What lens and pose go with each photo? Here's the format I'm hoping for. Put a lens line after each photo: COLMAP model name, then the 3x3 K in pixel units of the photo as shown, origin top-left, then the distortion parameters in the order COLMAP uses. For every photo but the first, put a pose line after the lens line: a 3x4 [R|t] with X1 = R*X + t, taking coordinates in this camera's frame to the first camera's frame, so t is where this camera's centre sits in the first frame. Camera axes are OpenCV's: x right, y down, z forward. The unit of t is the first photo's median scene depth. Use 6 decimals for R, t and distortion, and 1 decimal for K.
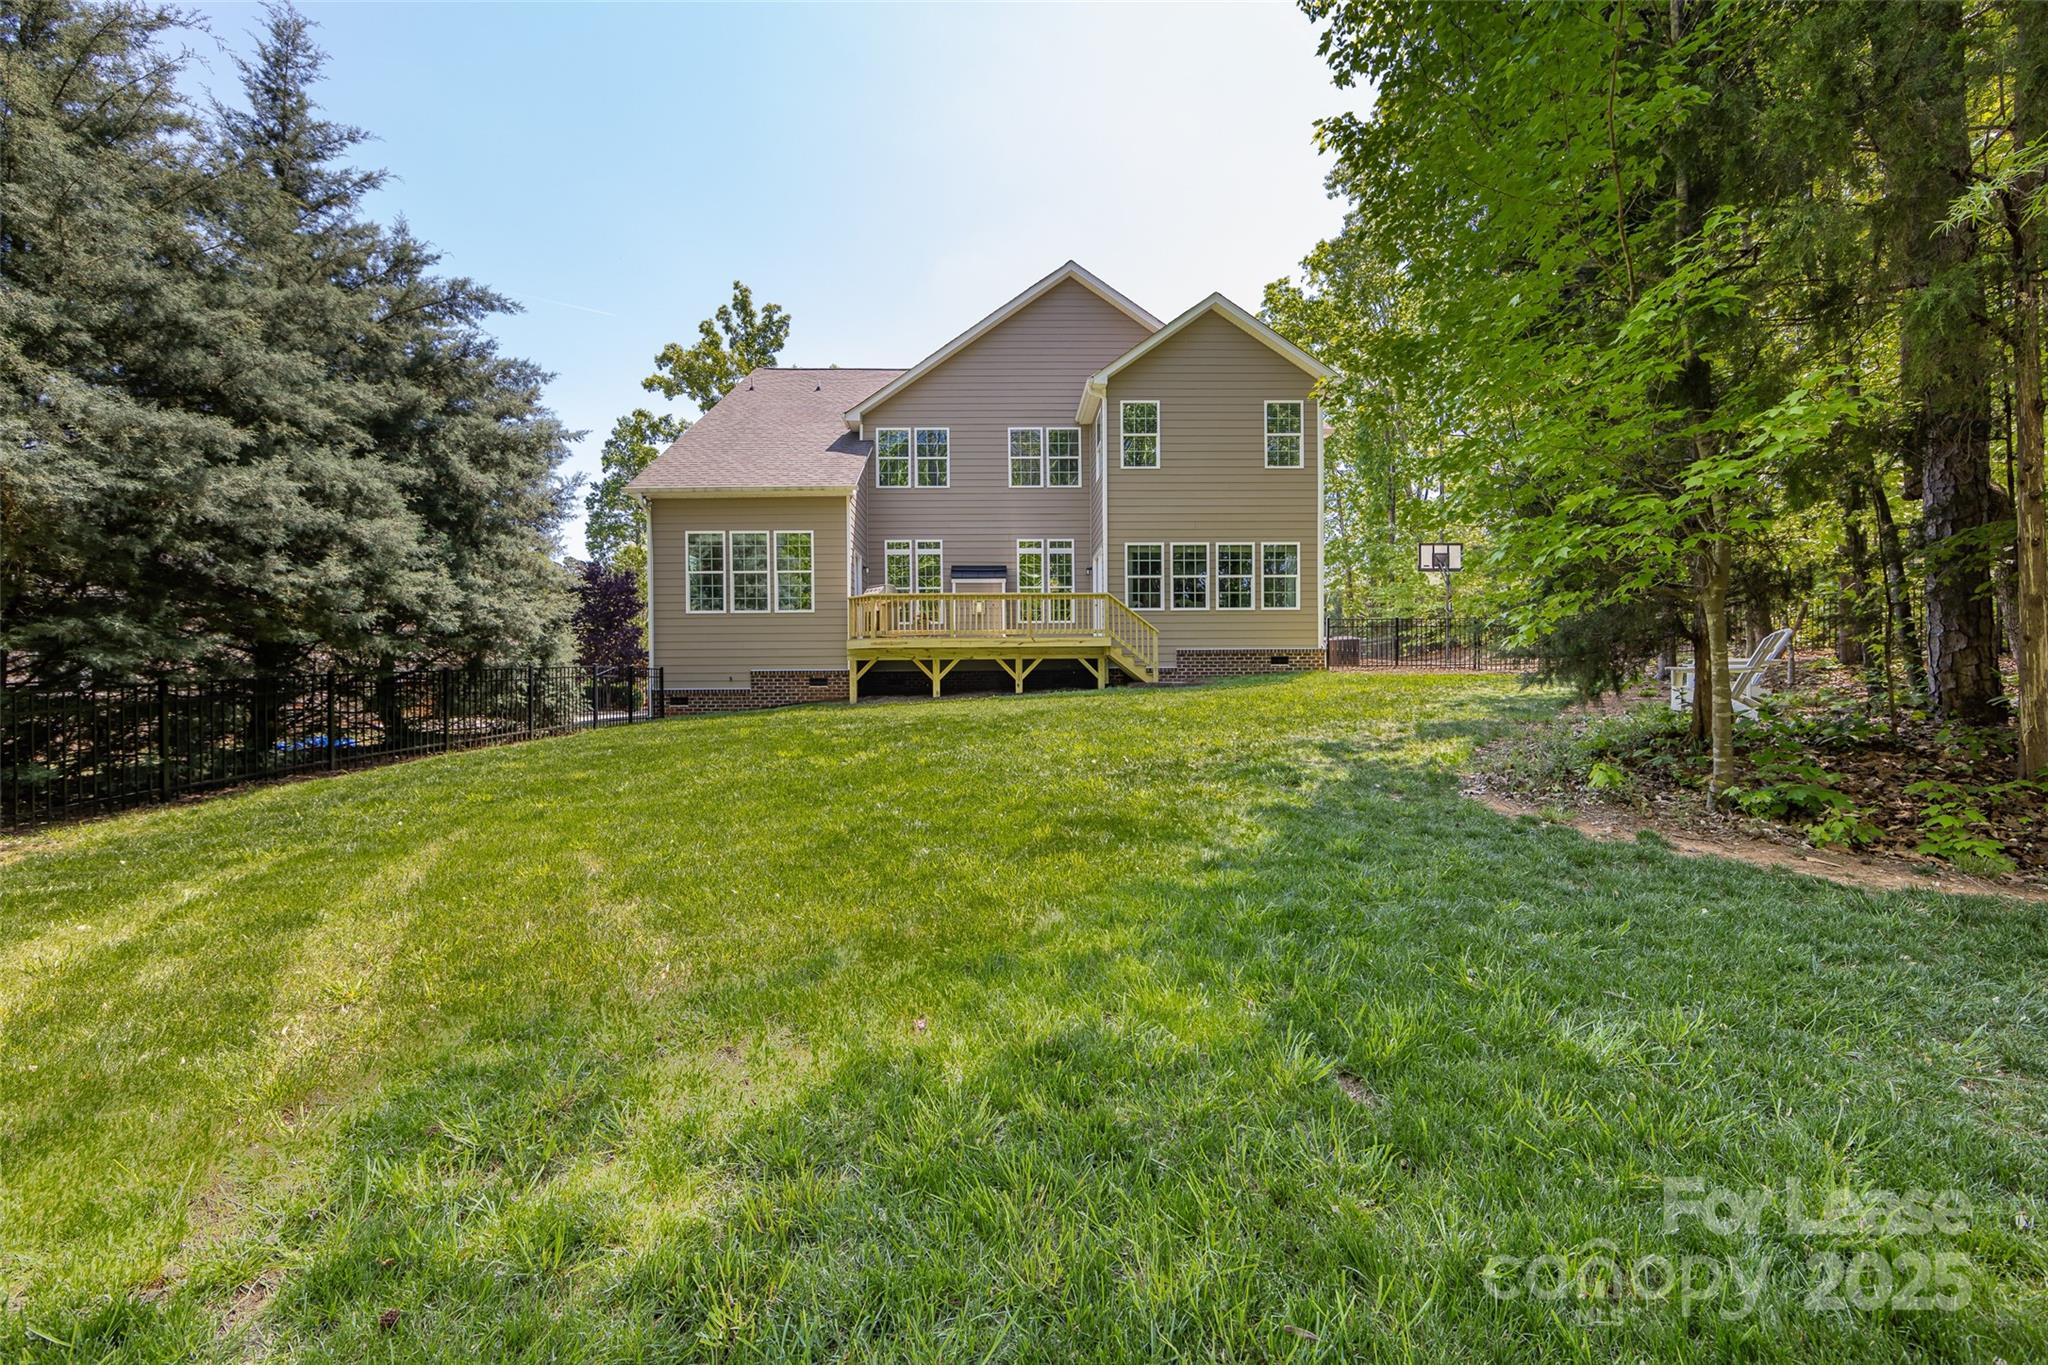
lens RADIAL K [[813.4, 0, 1024.0], [0, 813.4, 682.5], [0, 0, 1]] dist [0.001242, 0.000142]
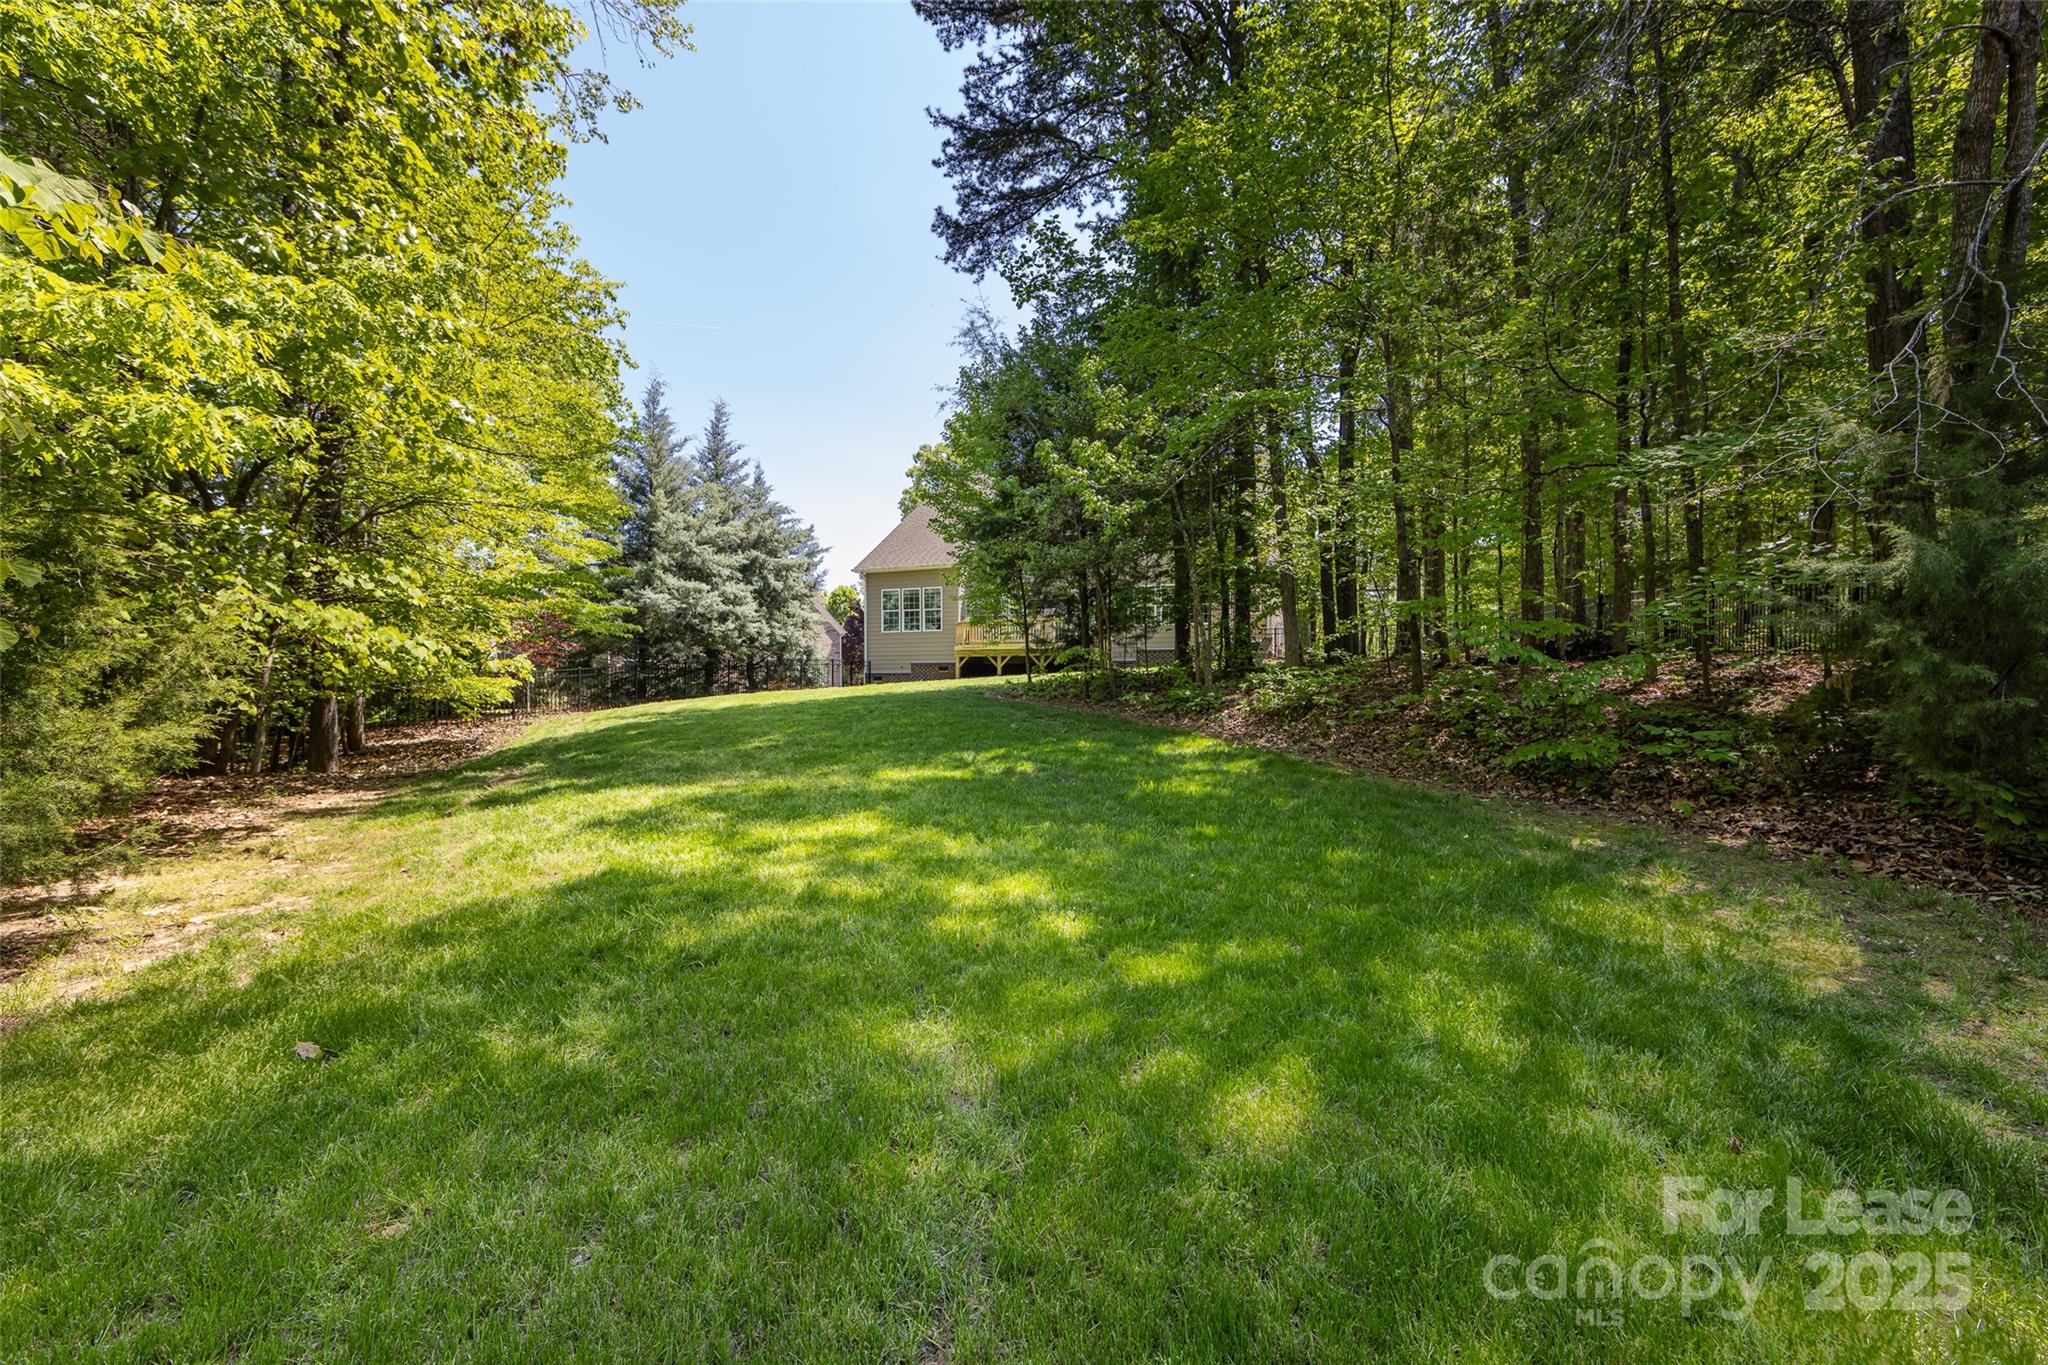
lens RADIAL K [[813.4, 0, 1024.0], [0, 813.4, 682.5], [0, 0, 1]] dist [0.001242, 0.000142]
pose [[0.932732, 0.008864, -0.360463, 0.974659], [-0.009828, 0.999951, -0.000842, 0.051050], [0.360438, 0.004328, 0.932773, -1.099144]]
